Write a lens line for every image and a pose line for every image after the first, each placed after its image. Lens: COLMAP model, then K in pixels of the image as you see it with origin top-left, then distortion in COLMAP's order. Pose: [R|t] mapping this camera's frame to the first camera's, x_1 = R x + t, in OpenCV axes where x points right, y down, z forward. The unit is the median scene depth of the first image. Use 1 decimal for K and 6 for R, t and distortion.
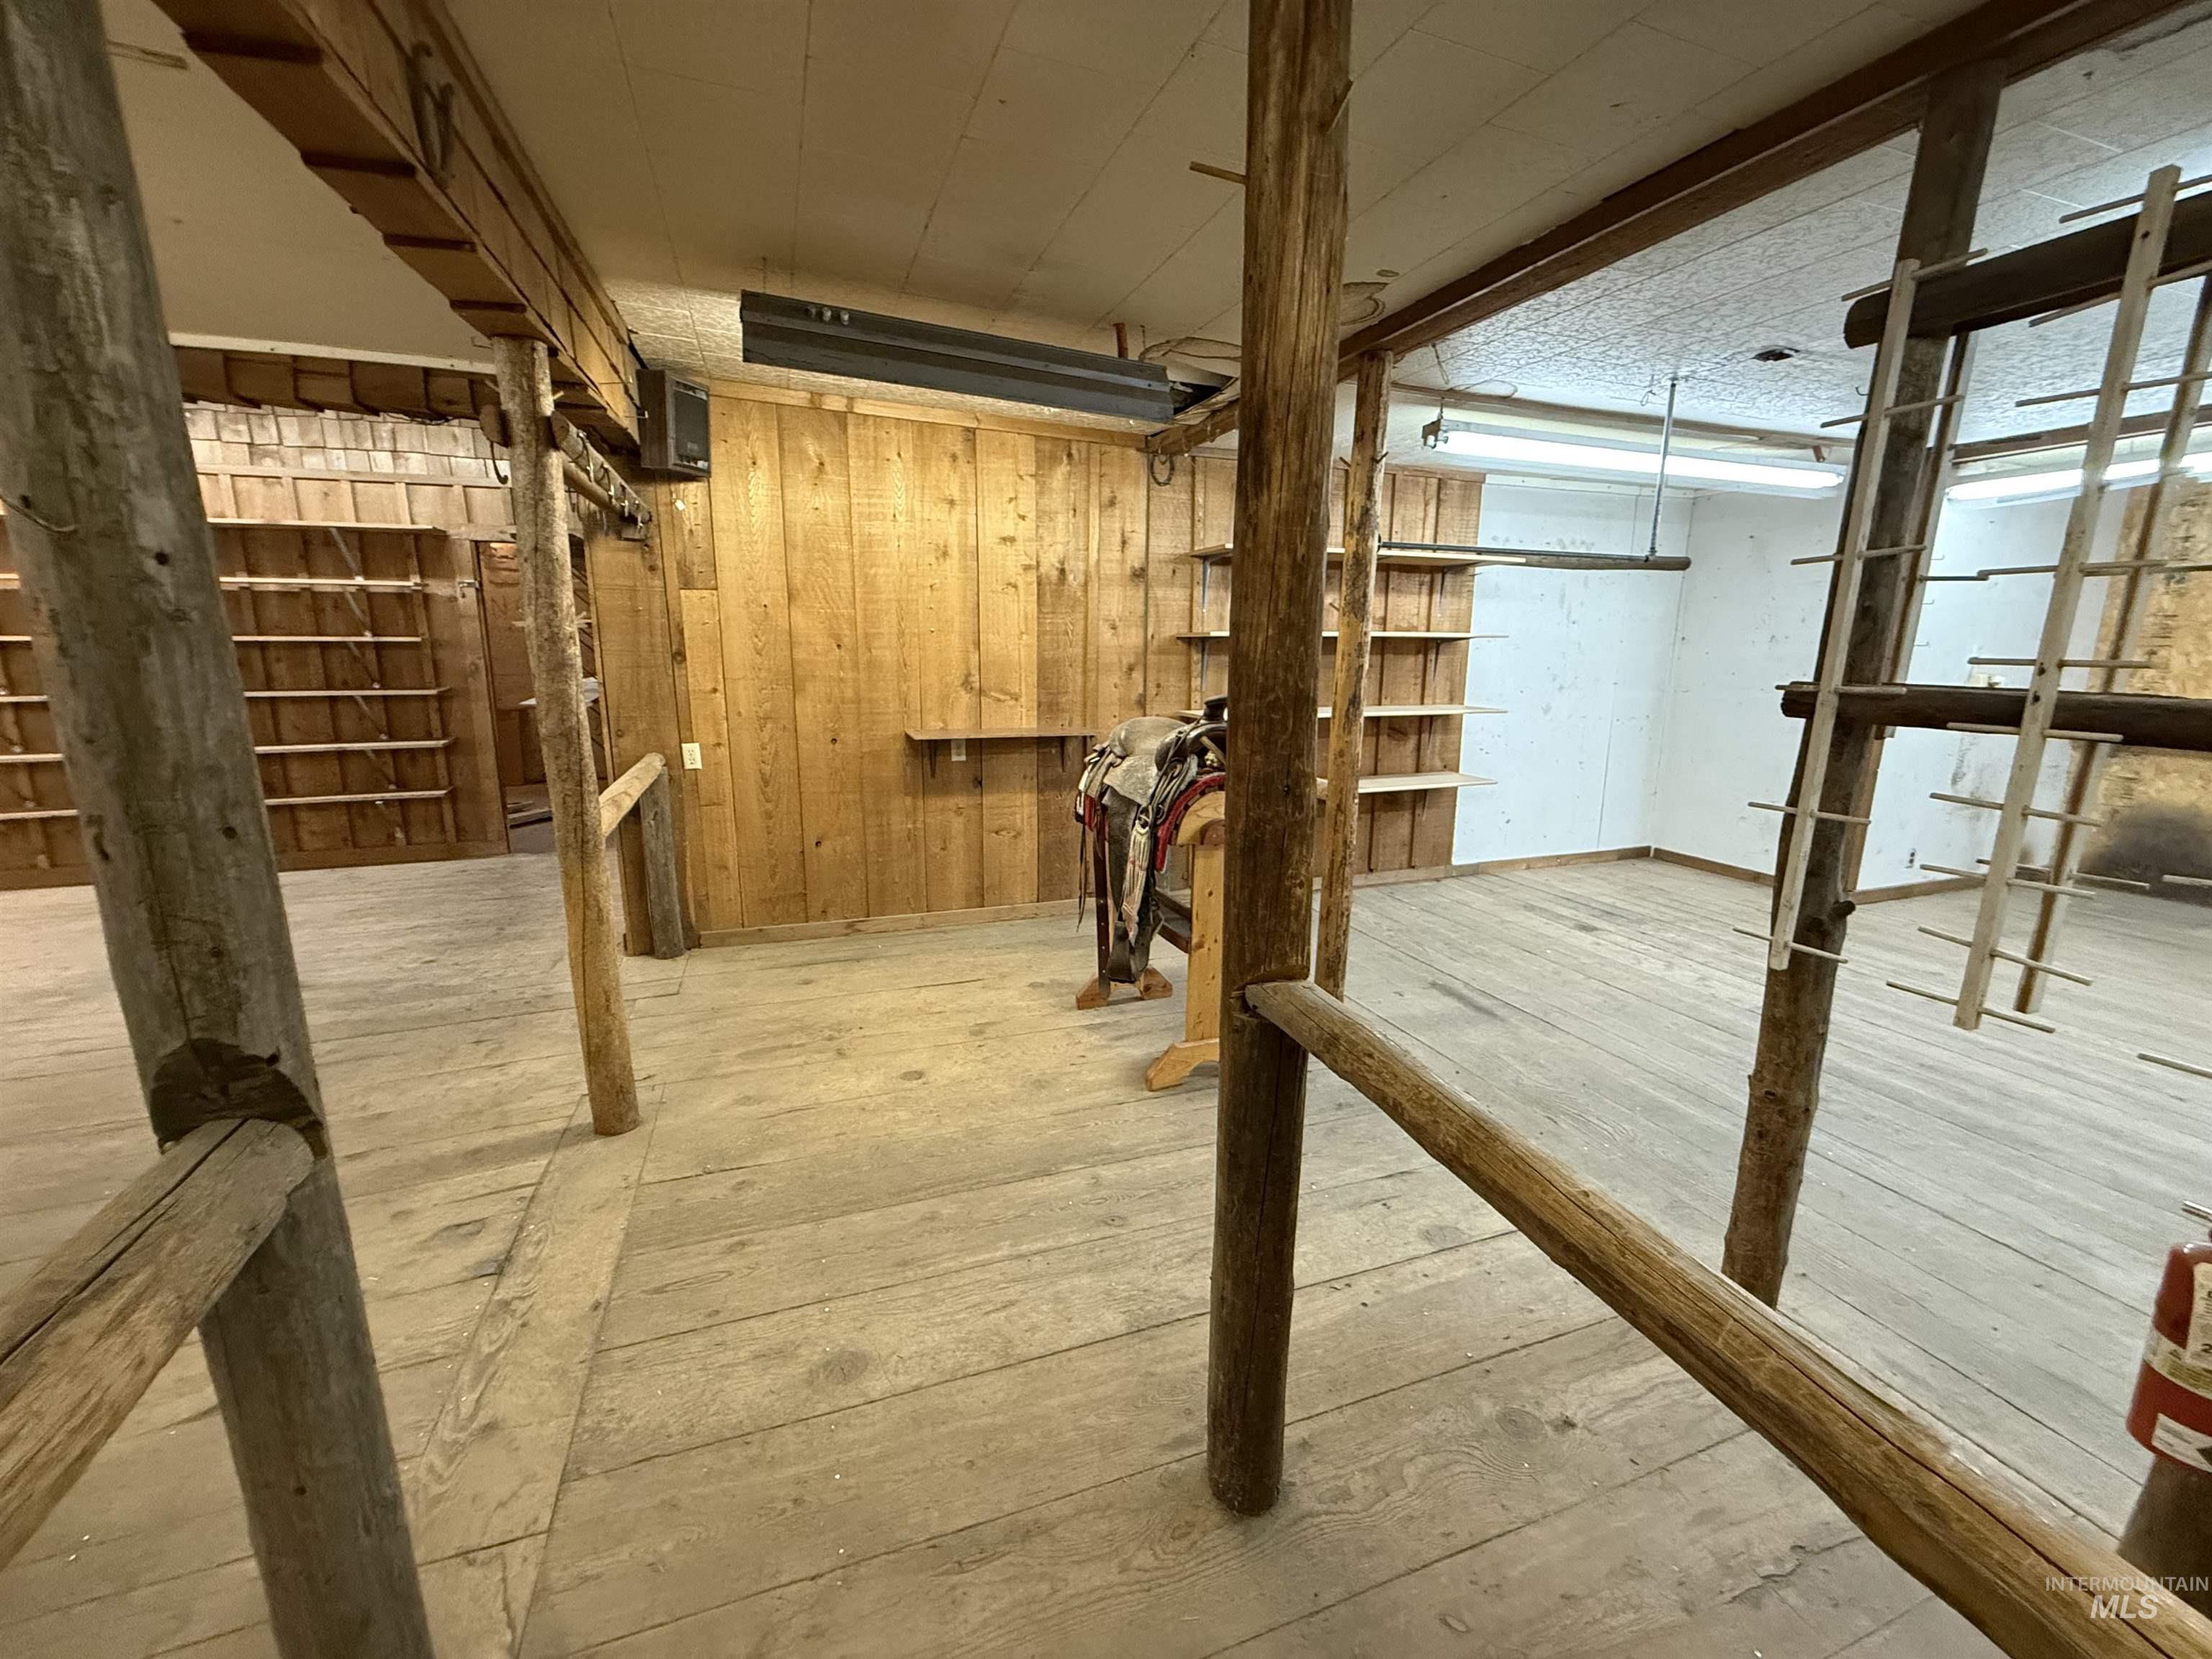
lens RADIAL K [[870.7, 0, 1098.2], [0, 870.7, 828.3], [0, 0, 1]] dist [-0.002183, -0.001212]
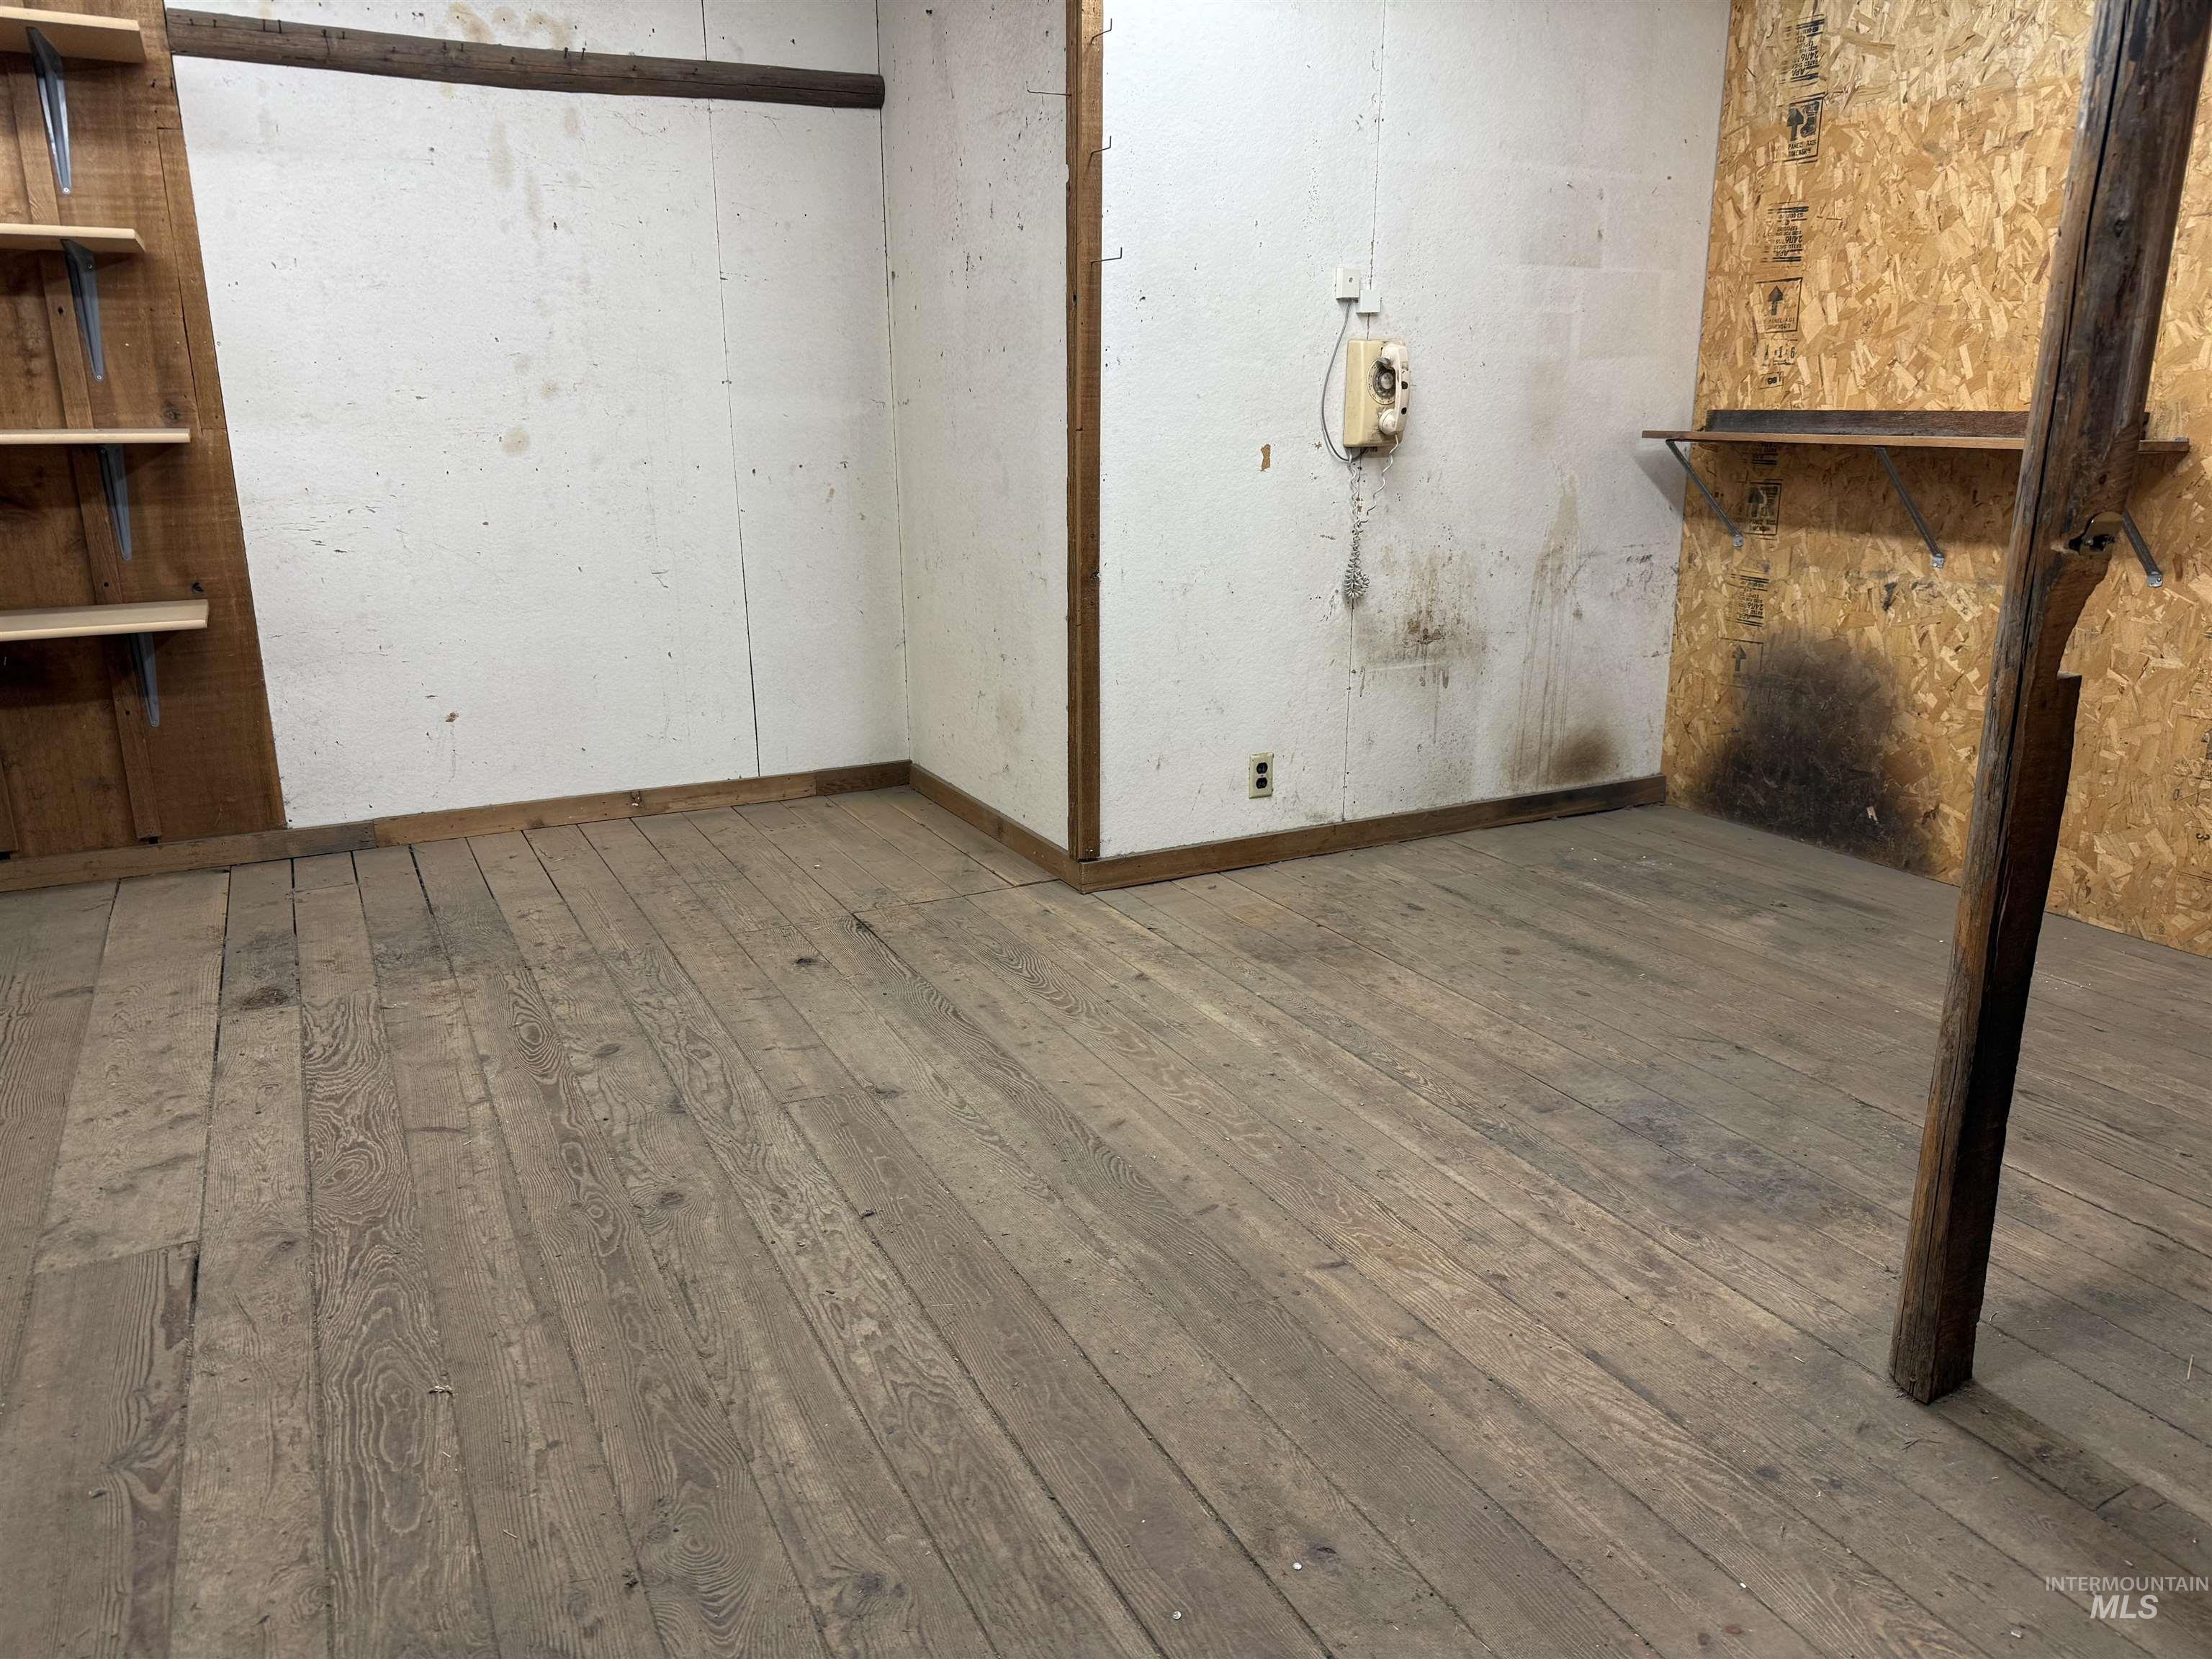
lens RADIAL K [[1555.5, 0, 1115.4], [0, 1555.5, 830.8], [0, 0, 1]] dist [-0.006911, -0.001824]
pose [[0.988033, -0.044384, 0.147721, 0.750754], [0.033401, 0.996547, 0.076014, 0.000550], [-0.150585, -0.070170, 0.986104, 0.240999]]
